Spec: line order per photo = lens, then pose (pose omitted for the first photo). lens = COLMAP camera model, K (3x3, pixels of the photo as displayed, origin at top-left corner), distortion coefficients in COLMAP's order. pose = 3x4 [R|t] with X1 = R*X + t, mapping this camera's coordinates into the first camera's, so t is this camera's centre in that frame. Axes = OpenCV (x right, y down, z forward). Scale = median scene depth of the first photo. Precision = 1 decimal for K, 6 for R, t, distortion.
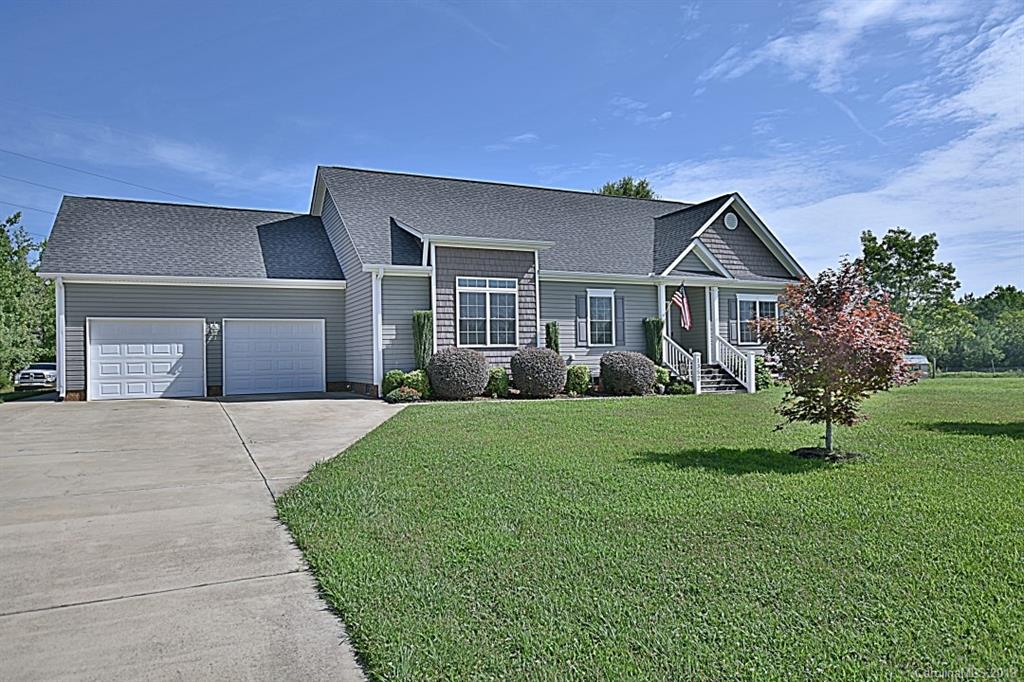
lens RADIAL K [[681.9, 0, 515.0], [0, 681.9, 343.7], [0, 0, 1]] dist [-0.004196, 0.007973]
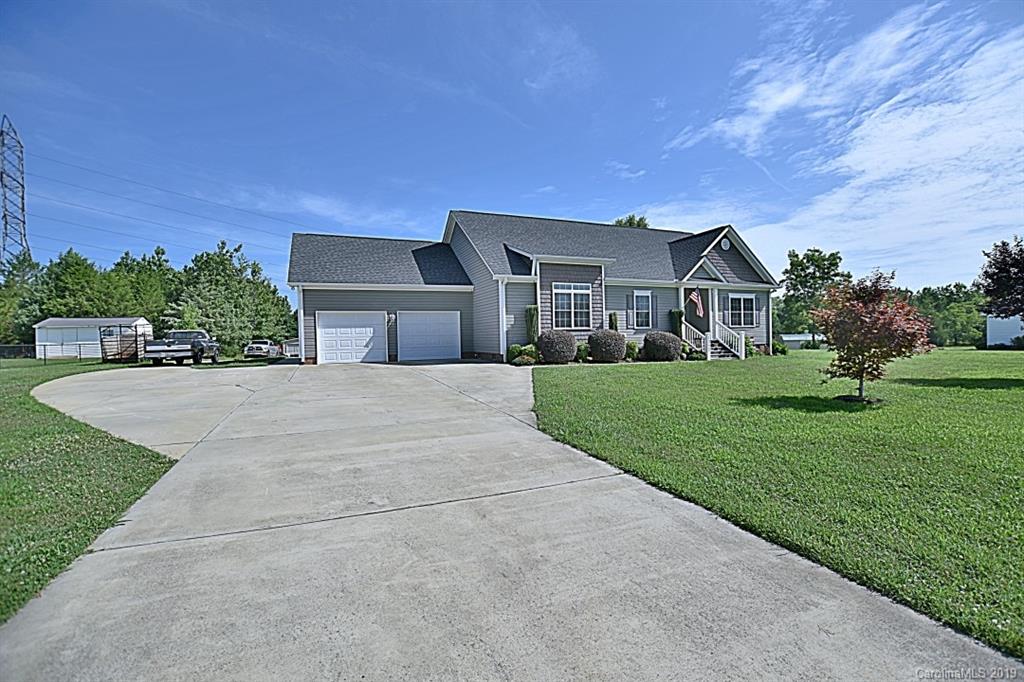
lens RADIAL K [[450.5, 0, 518.2], [0, 450.5, 343.9], [0, 0, 1]] dist [-0.033305, 0.005228]
pose [[0.999033, -0.001928, -0.043917, -0.101752], [0.003603, 0.999267, 0.038102, -0.000876], [0.043812, -0.038223, 0.998308, -0.005647]]
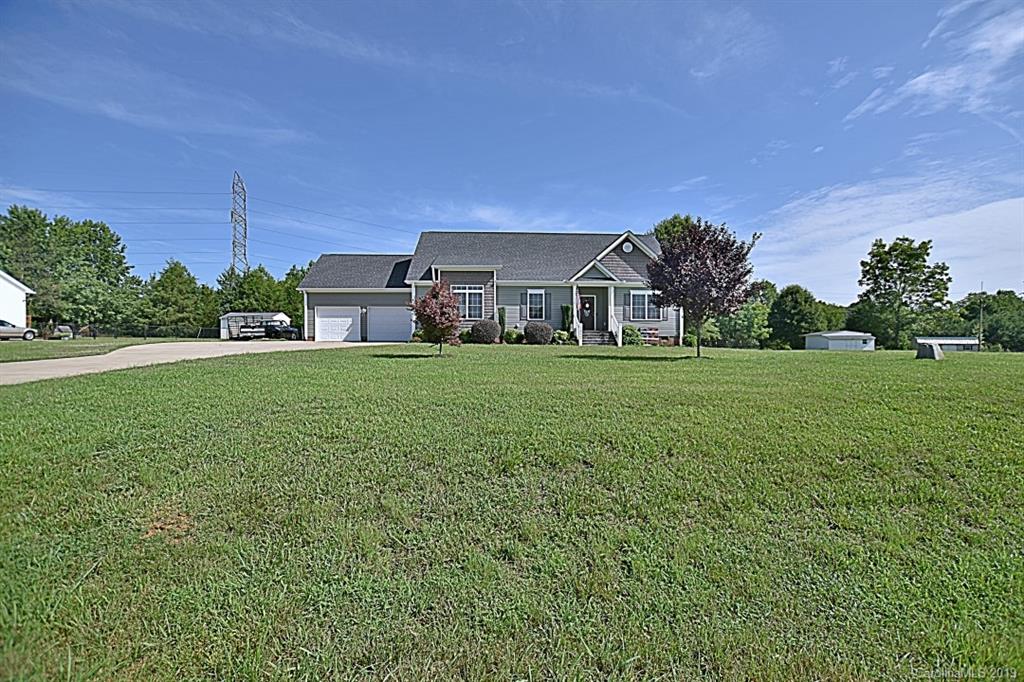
lens RADIAL K [[457.3, 0, 511.8], [0, 457.3, 345.9], [0, 0, 1]] dist [-0.032144, 0.006159]
pose [[0.922892, 0.025073, -0.384242, 0.533408], [-0.009763, 0.999081, 0.041743, 0.022410], [0.384935, -0.034773, 0.922288, -0.181610]]
